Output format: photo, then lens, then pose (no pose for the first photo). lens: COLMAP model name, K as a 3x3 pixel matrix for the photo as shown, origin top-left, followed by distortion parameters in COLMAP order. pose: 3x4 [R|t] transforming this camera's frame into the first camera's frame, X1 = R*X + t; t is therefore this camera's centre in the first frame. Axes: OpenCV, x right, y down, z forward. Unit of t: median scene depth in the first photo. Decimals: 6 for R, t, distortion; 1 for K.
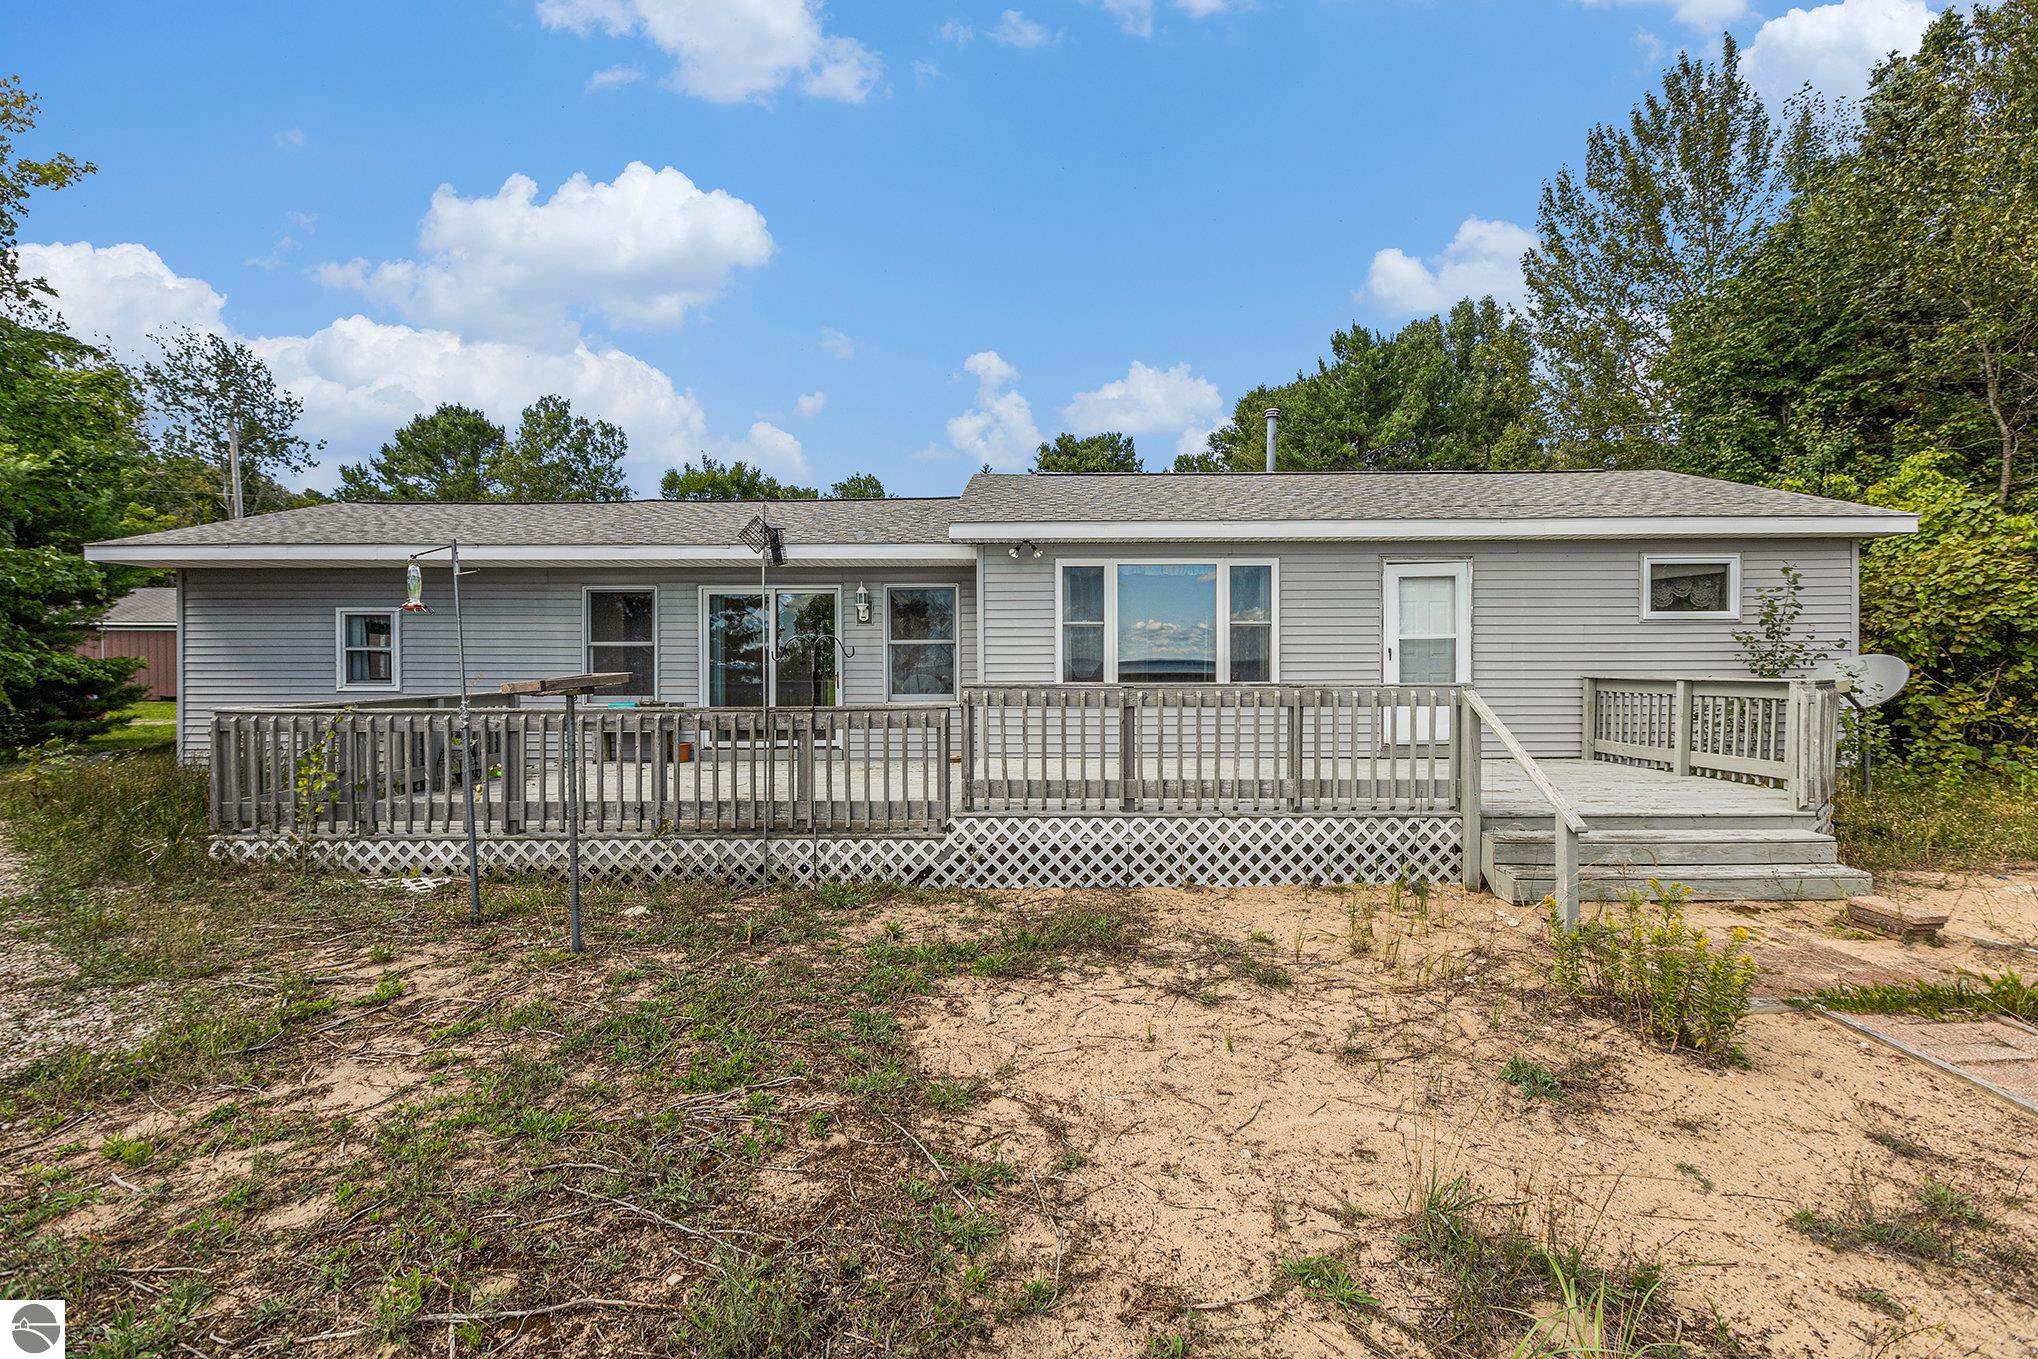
lens RADIAL K [[908.2, 0, 1015.0], [0, 908.2, 668.1], [0, 0, 1]] dist [-0.006793, 0.001071]
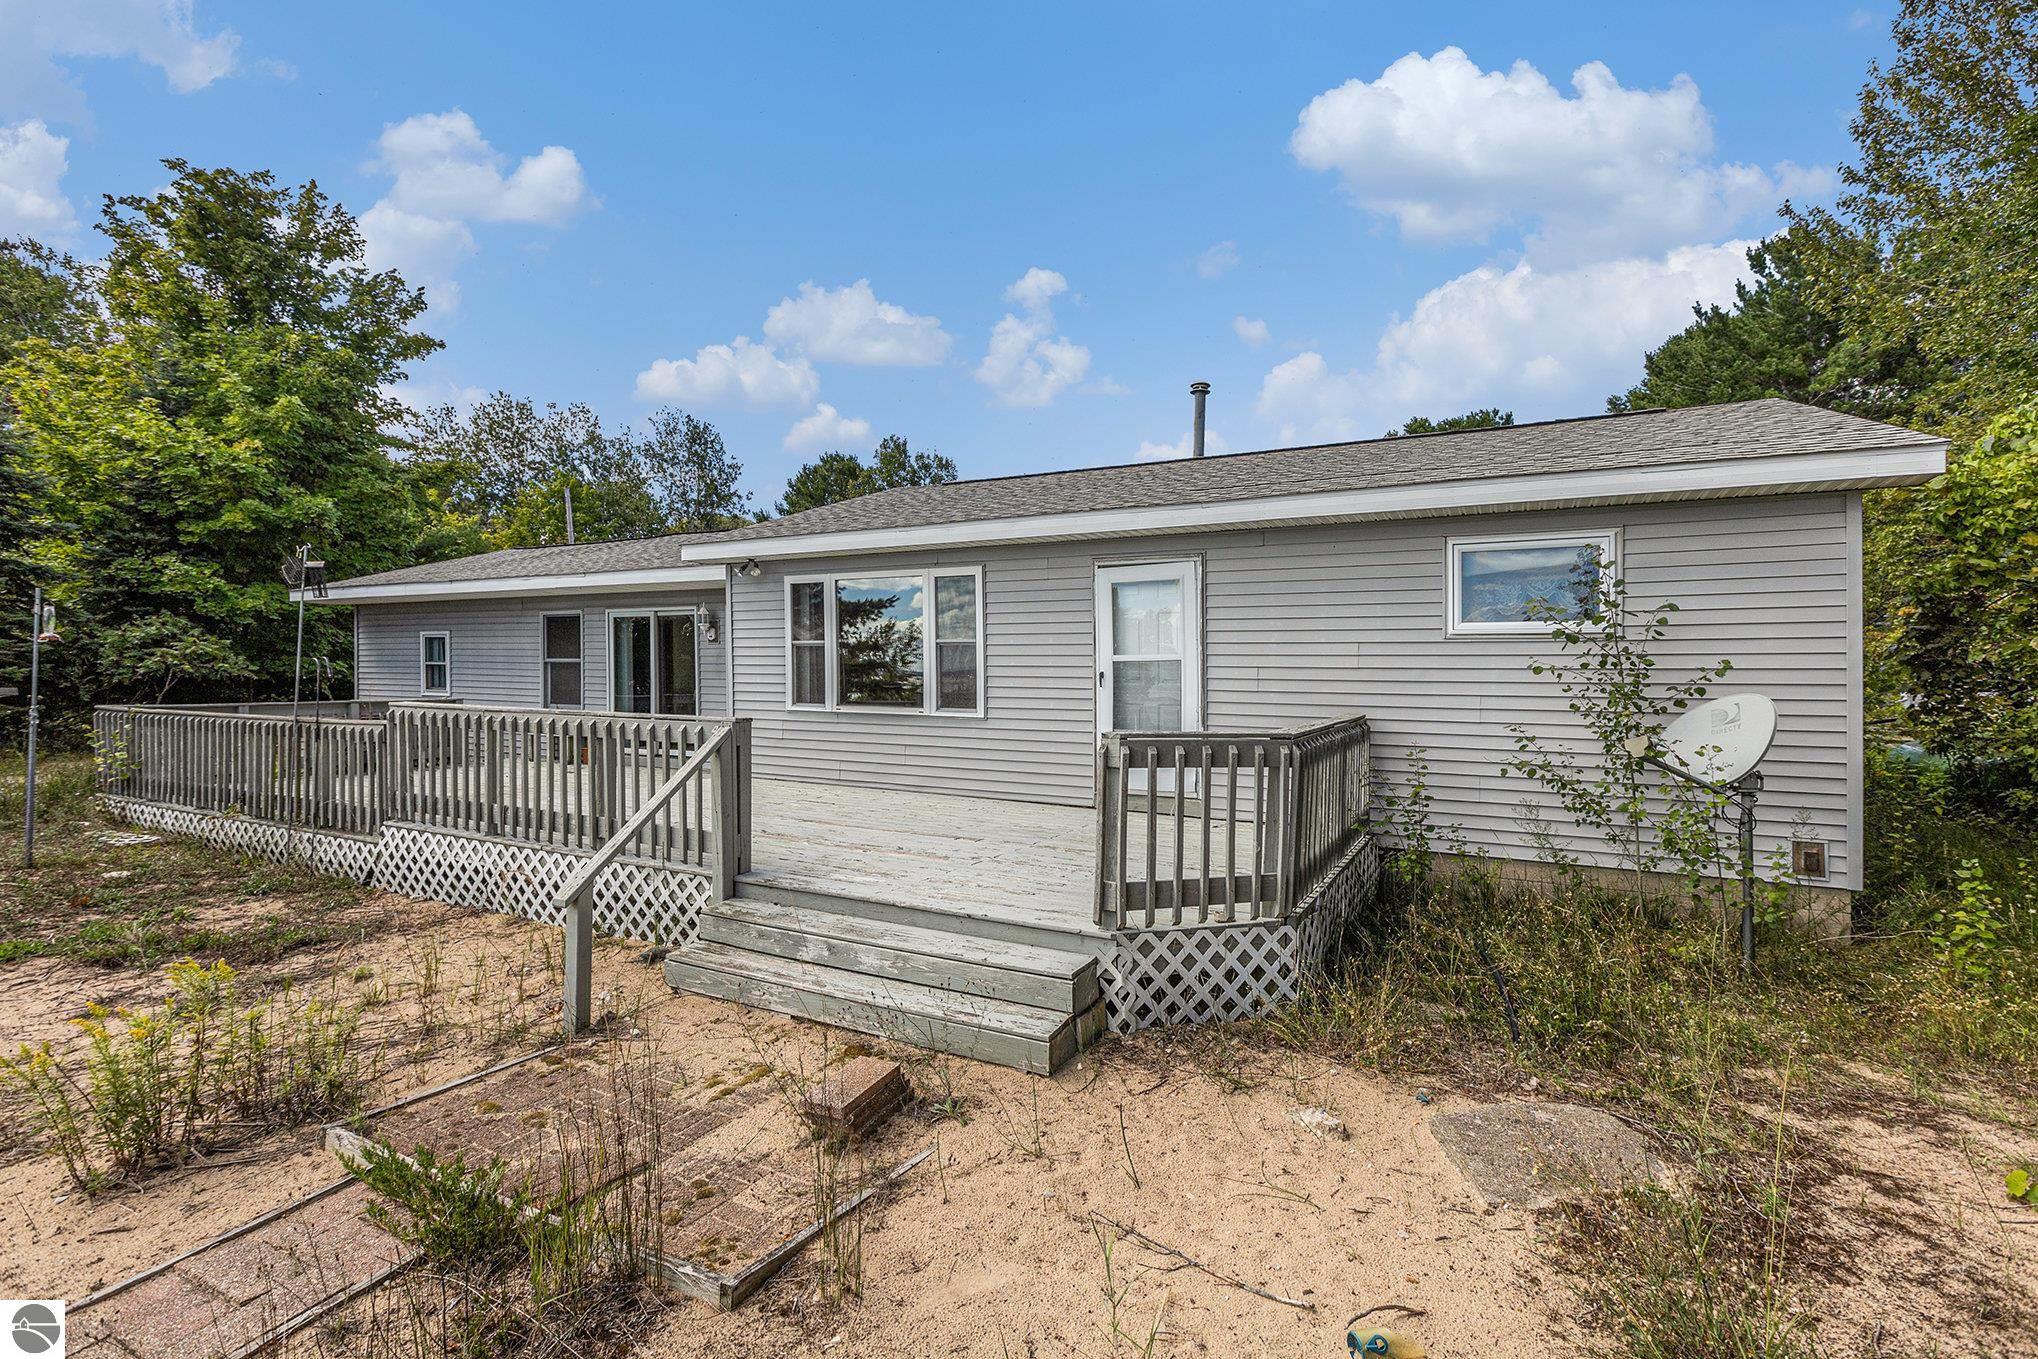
lens RADIAL K [[964.2, 0, 1260.8], [0, 964.2, 666.7], [0, 0, 1]] dist [-0.004453, -0.001284]
pose [[0.888251, 0.009416, -0.459262, 0.927886], [-0.016090, 0.999814, -0.010621, -0.020013], [0.459077, 0.016824, 0.888237, 0.307196]]
